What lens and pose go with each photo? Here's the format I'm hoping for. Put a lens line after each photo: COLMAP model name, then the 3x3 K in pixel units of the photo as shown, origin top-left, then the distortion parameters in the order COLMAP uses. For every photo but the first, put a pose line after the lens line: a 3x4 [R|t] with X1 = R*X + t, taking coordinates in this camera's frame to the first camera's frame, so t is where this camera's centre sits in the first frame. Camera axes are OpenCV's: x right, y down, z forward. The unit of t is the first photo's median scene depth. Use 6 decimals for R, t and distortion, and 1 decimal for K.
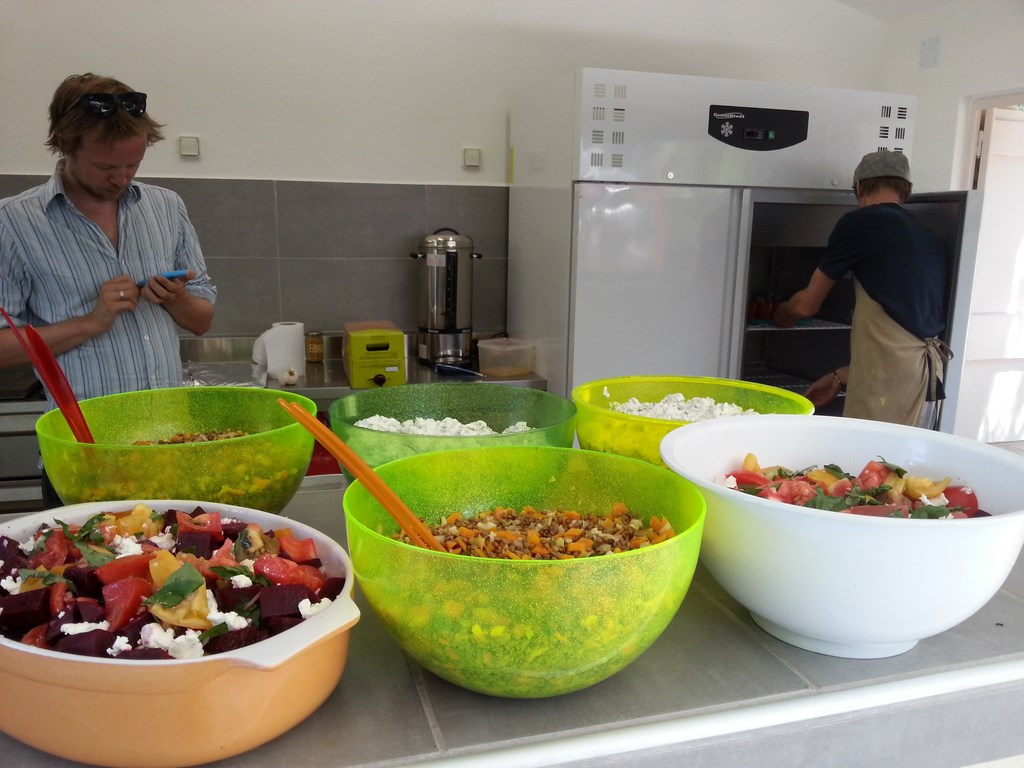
lens RADIAL K [[848.5, 0, 512.0], [0, 848.5, 384.0], [0, 0, 1]] dist [0.010217, -0.057538]
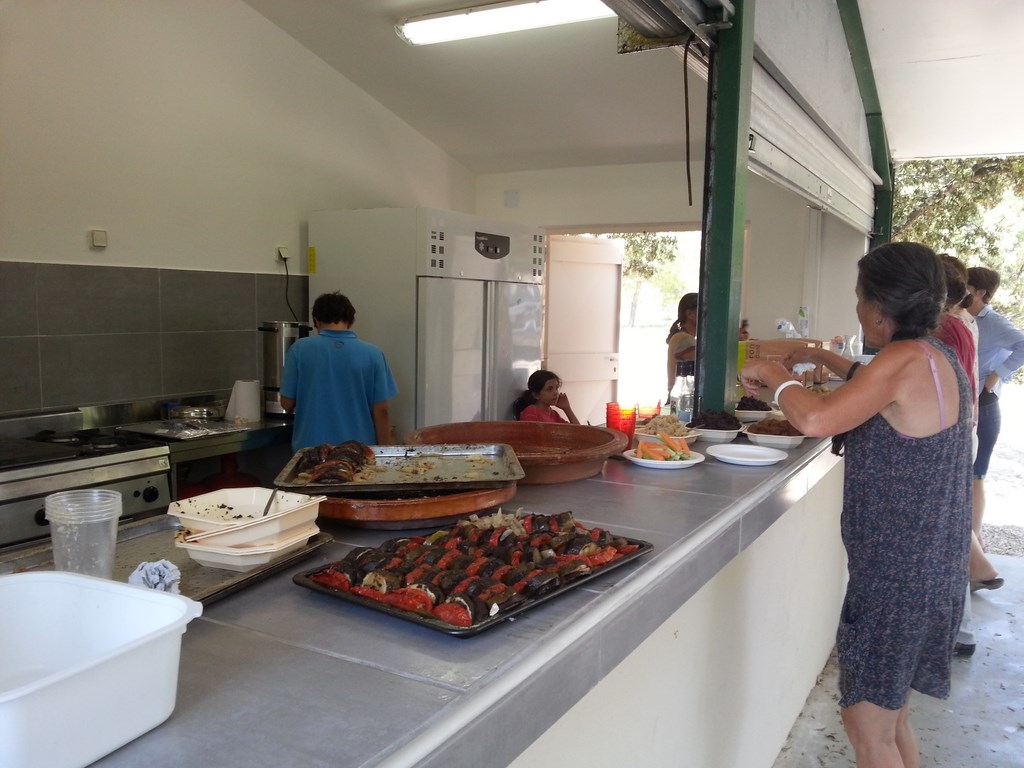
lens RADIAL K [[848.5, 0, 512.0], [0, 848.5, 384.0], [0, 0, 1]] dist [0.010217, -0.057538]
pose [[0.725382, -0.072211, 0.684549, -0.842712], [0.127514, 0.991366, -0.030545, 0.025554], [-0.676433, 0.109446, 0.728327, -0.218465]]
